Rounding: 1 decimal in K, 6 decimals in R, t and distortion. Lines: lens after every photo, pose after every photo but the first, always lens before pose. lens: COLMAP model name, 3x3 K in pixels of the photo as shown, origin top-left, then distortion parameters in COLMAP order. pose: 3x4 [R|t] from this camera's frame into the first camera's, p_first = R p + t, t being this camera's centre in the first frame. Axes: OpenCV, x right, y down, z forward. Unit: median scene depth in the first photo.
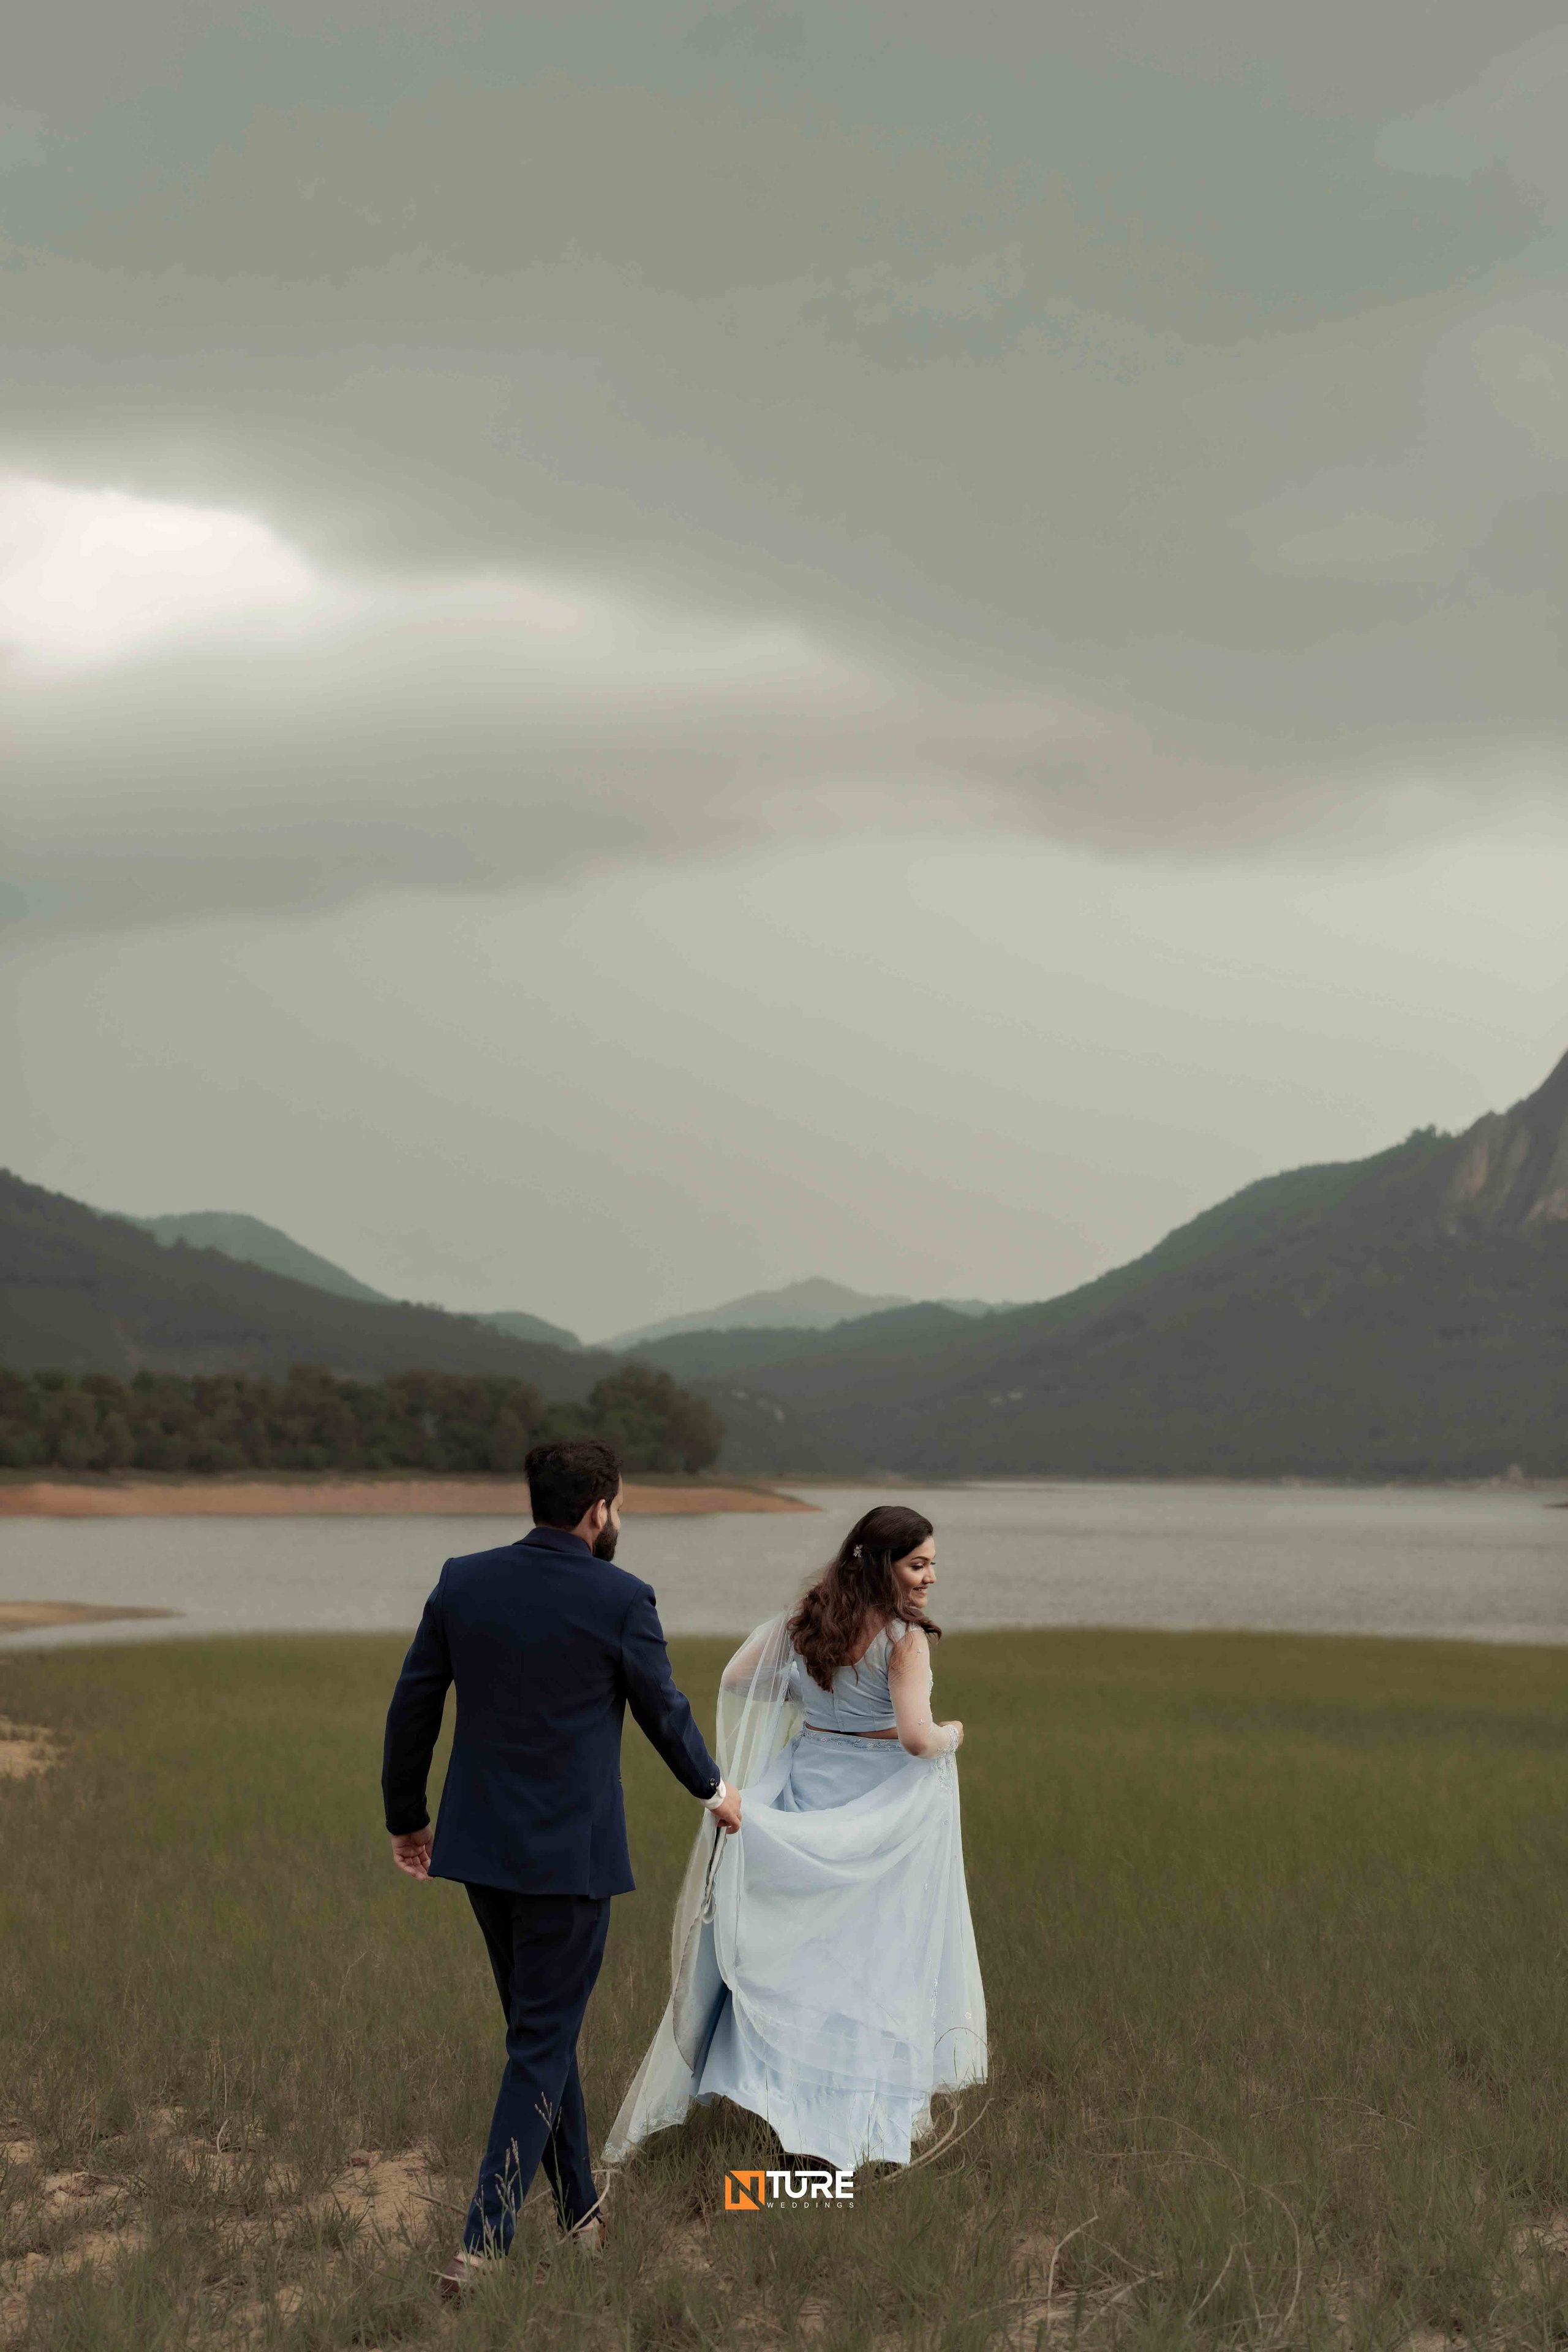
lens RADIAL K [[3315.4, 0, 758.3], [0, 3315.4, 1186.8], [0, 0, 1]] dist [0.038512, 0.000000]
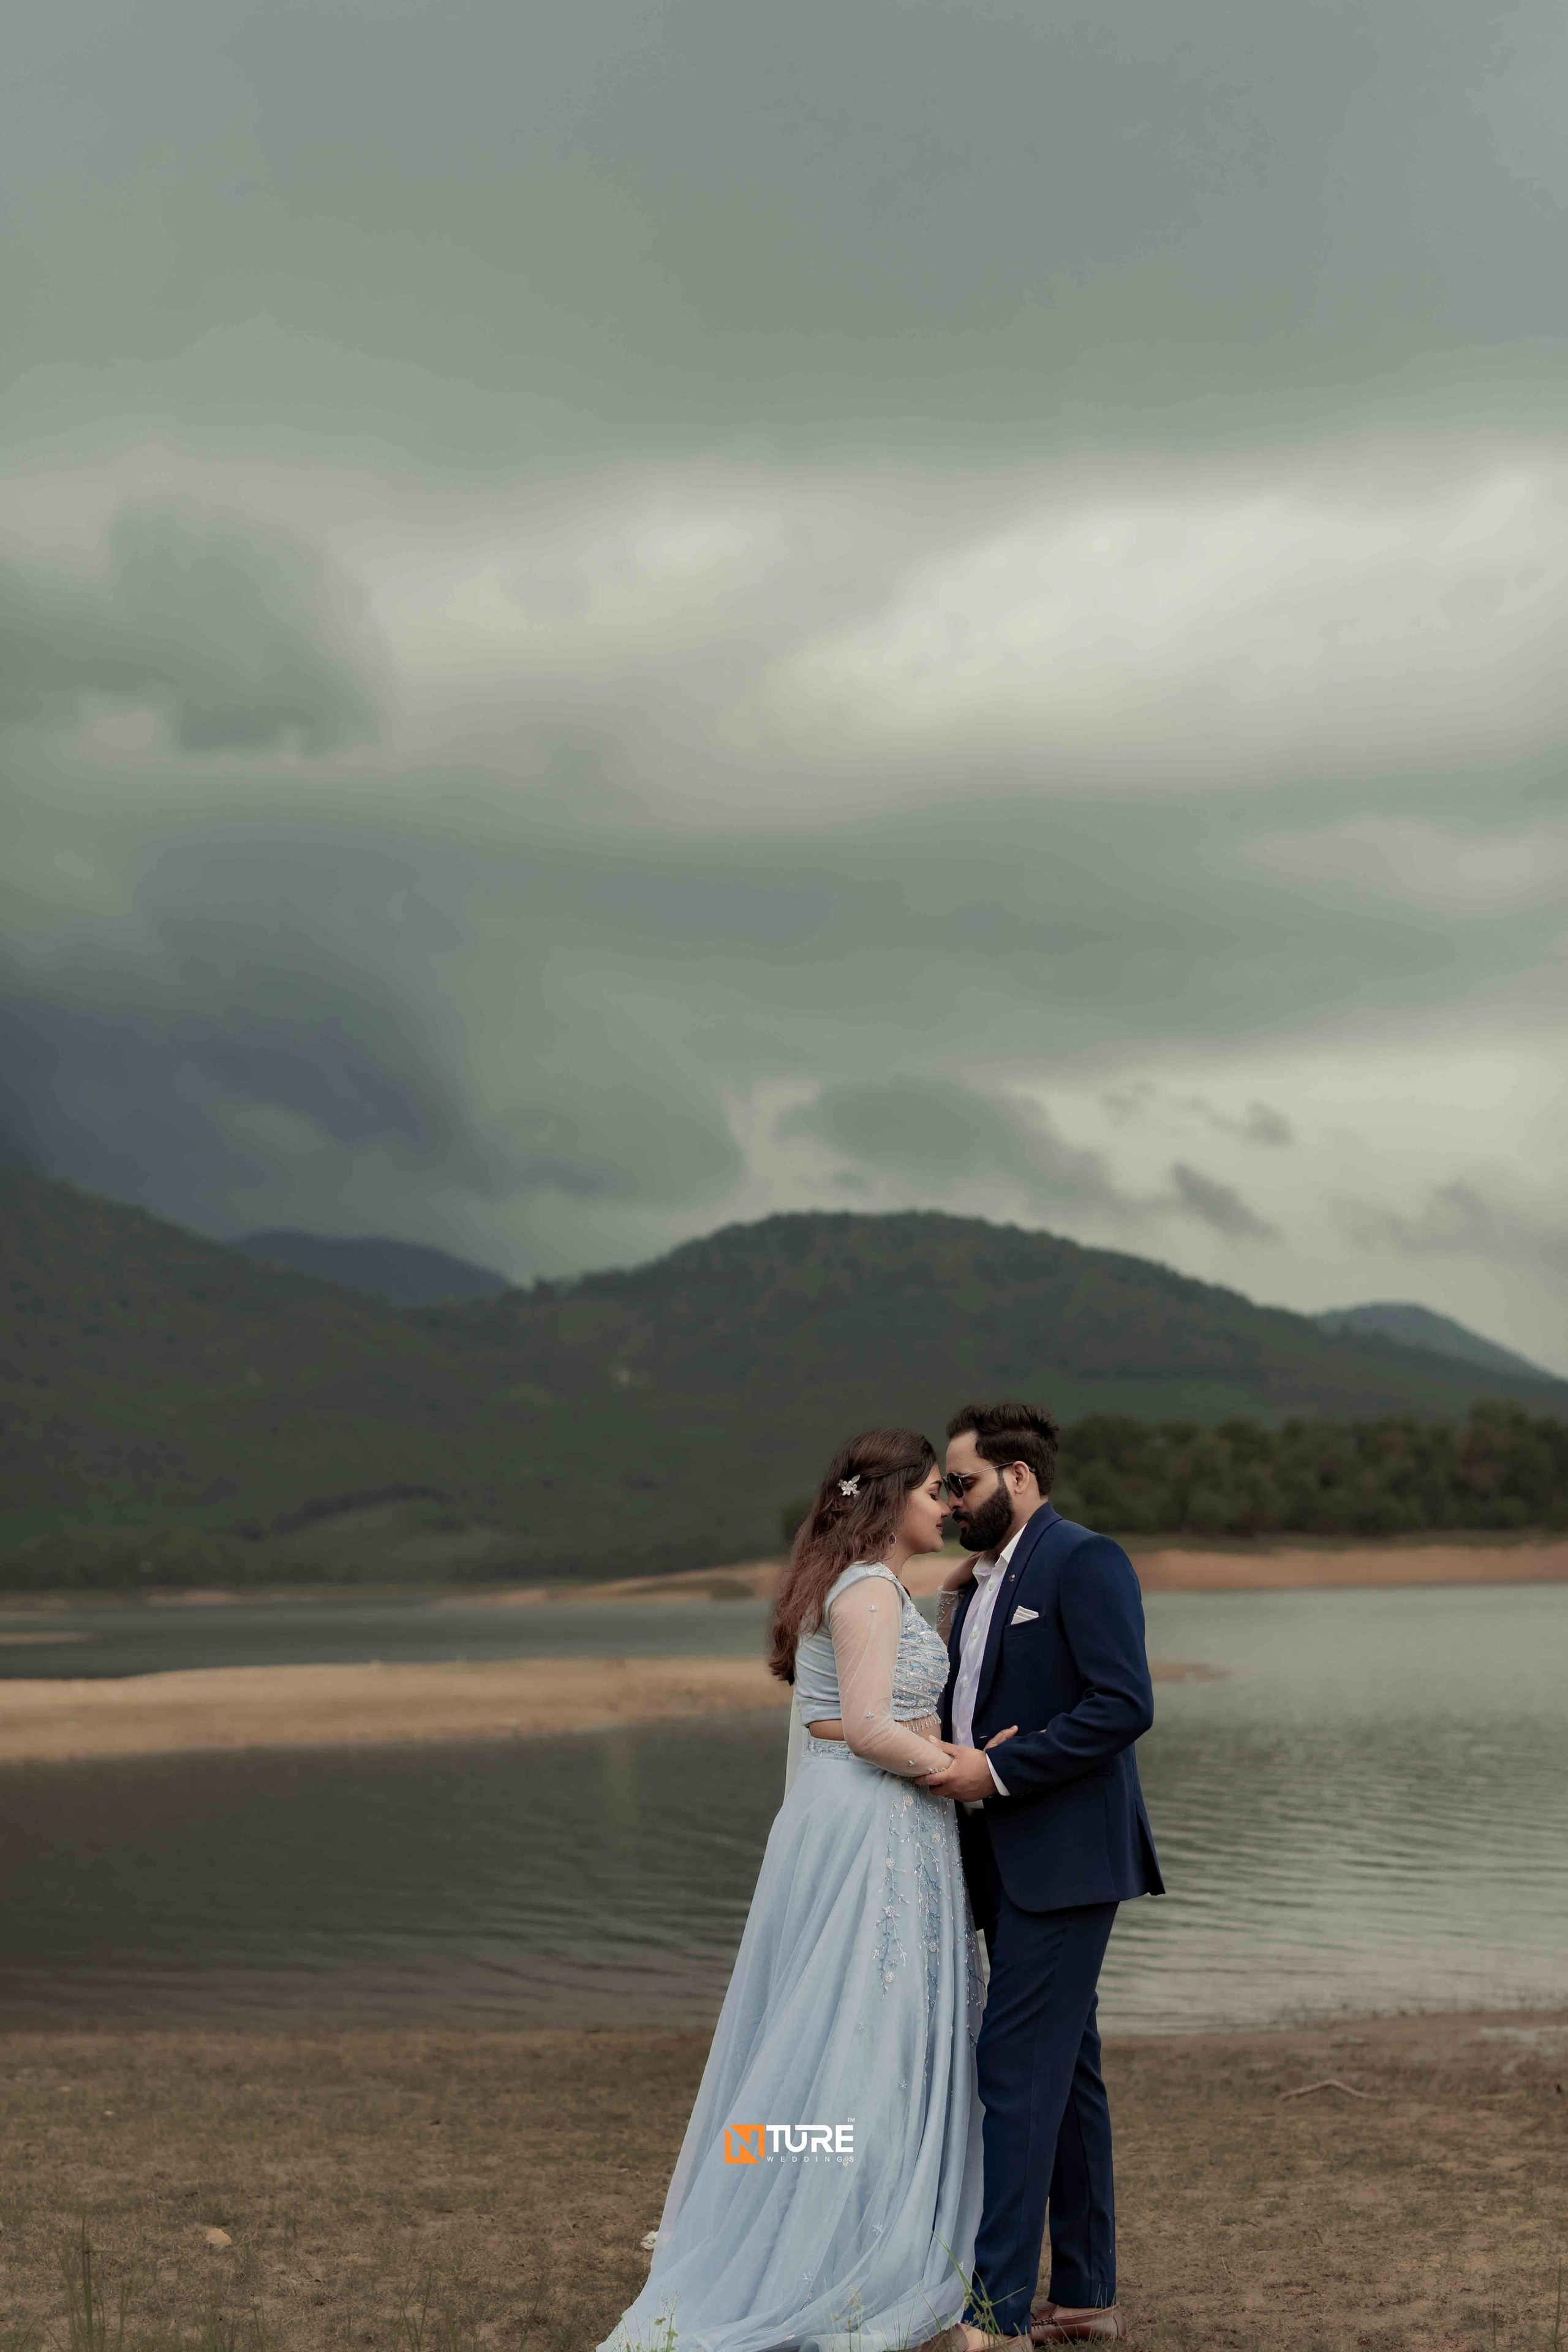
lens RADIAL K [[3315.4, 0, 766.3], [0, 3315.4, 1184.1], [0, 0, 1]] dist [0.038512, 0.000000]
pose [[0.939162, -0.070251, -0.336212, -0.023899], [0.059607, 0.997343, -0.041890, 0.022293], [0.338262, 0.019301, 0.940854, 0.161991]]
